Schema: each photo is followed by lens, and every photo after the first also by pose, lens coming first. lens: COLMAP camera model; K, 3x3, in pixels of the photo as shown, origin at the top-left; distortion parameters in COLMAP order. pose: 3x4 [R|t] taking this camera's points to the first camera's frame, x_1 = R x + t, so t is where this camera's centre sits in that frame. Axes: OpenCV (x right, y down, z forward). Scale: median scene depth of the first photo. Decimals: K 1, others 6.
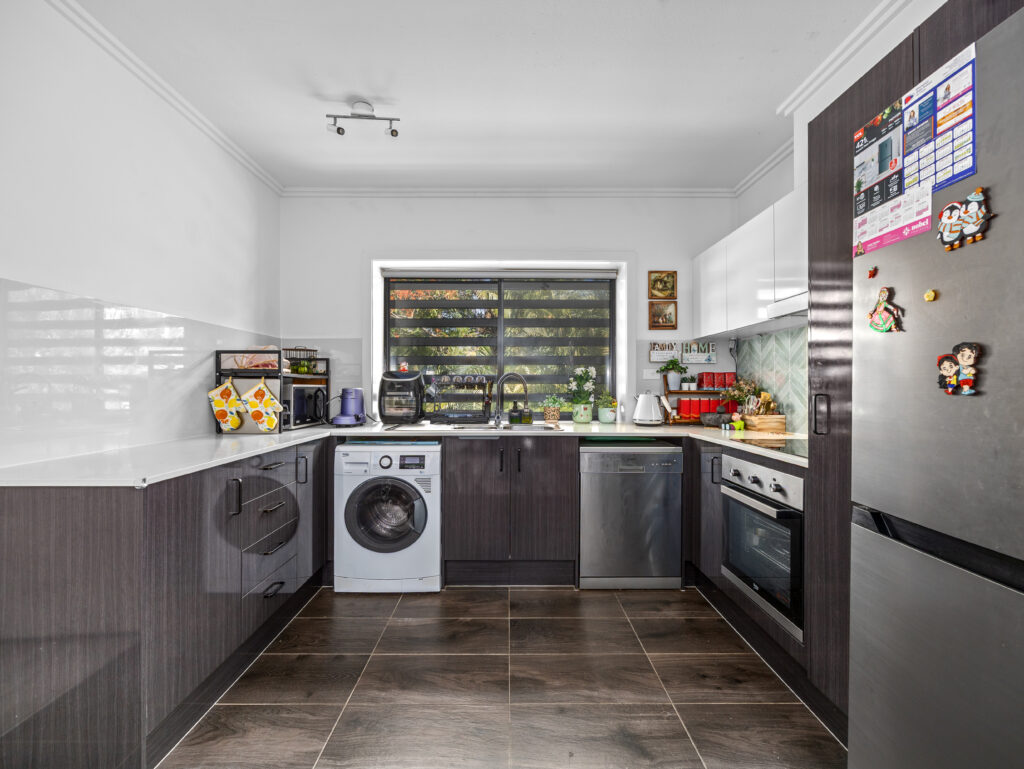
lens RADIAL K [[441.6, 0, 508.4], [0, 441.6, 385.5], [0, 0, 1]] dist [0.001208, 0.000171]
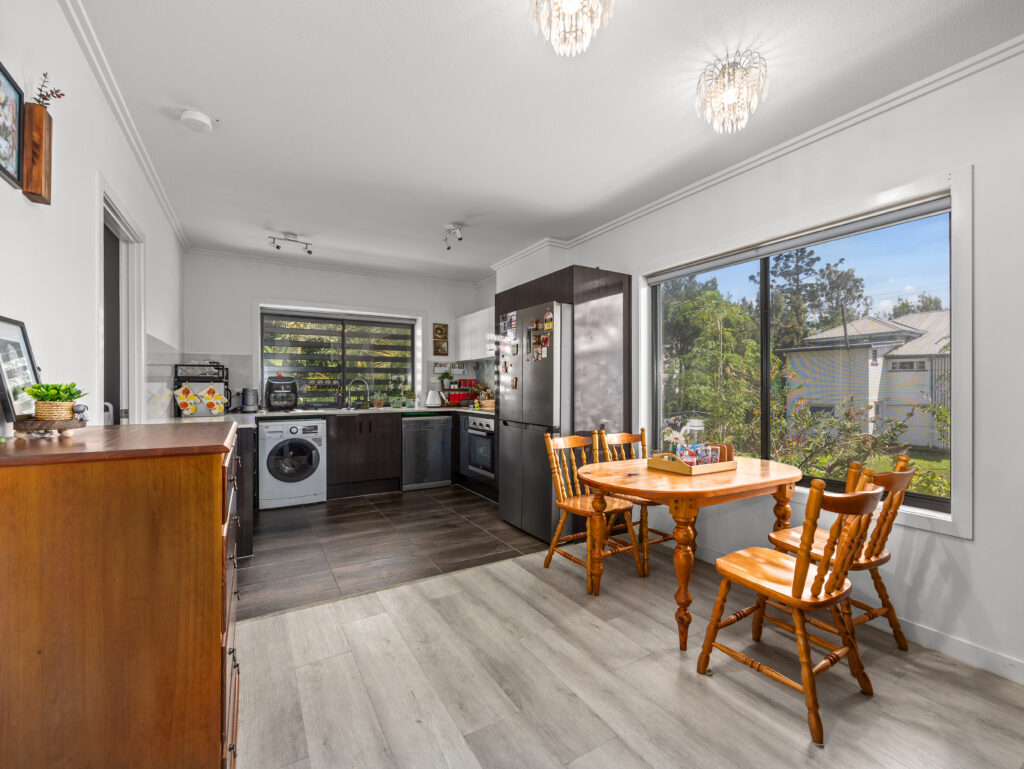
lens RADIAL K [[441.6, 0, 510.0], [0, 441.6, 385.9], [0, 0, 1]] dist [0.001208, 0.000171]
pose [[0.864958, -0.001805, 0.501840, -0.394869], [0.000492, 0.999996, 0.002749, -0.006073], [-0.501843, -0.002131, 0.864956, -0.895442]]
